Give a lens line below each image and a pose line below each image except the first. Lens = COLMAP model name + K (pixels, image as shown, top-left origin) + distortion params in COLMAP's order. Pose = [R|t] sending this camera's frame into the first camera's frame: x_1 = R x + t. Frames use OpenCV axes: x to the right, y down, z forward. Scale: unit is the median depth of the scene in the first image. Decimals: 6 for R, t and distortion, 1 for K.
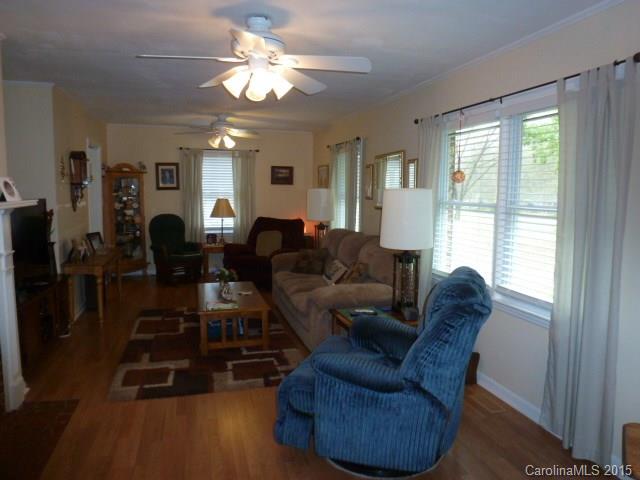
lens RADIAL K [[467.1, 0, 323.9], [0, 467.1, 240.7], [0, 0, 1]] dist [-0.054719, 0.014534]
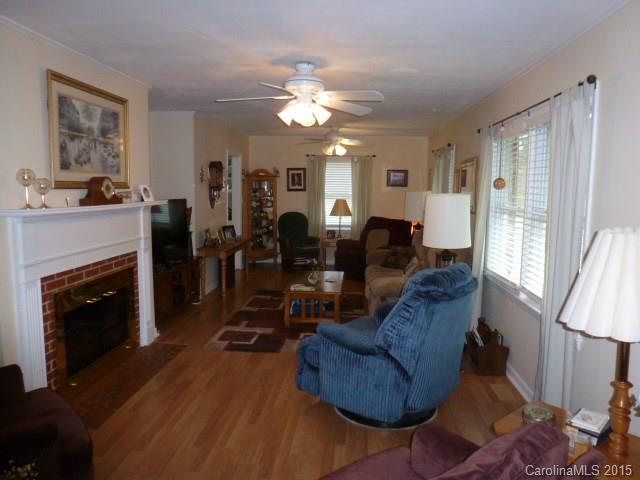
lens RADIAL K [[467.1, 0, 319.5], [0, 467.1, 238.0], [0, 0, 1]] dist [-0.054719, 0.014534]
pose [[0.935496, 0.039684, -0.351102, 0.255341], [-0.040955, 0.999154, 0.003810, 0.001791], [0.350957, 0.010815, 0.936329, -0.139890]]
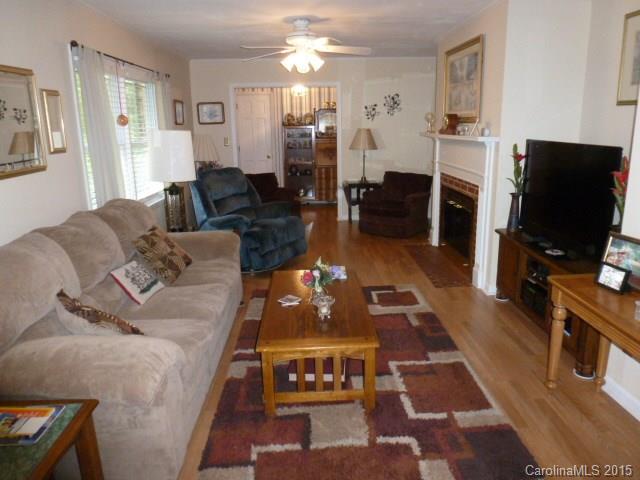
lens RADIAL K [[467.1, 0, 320.6], [0, 467.1, 239.5], [0, 0, 1]] dist [-0.054719, 0.014534]
pose [[-0.968538, -0.052546, 0.243255, -0.426177], [0.036145, 0.937390, 0.346401, -0.216876], [-0.246226, 0.344295, -0.905999, 1.822755]]
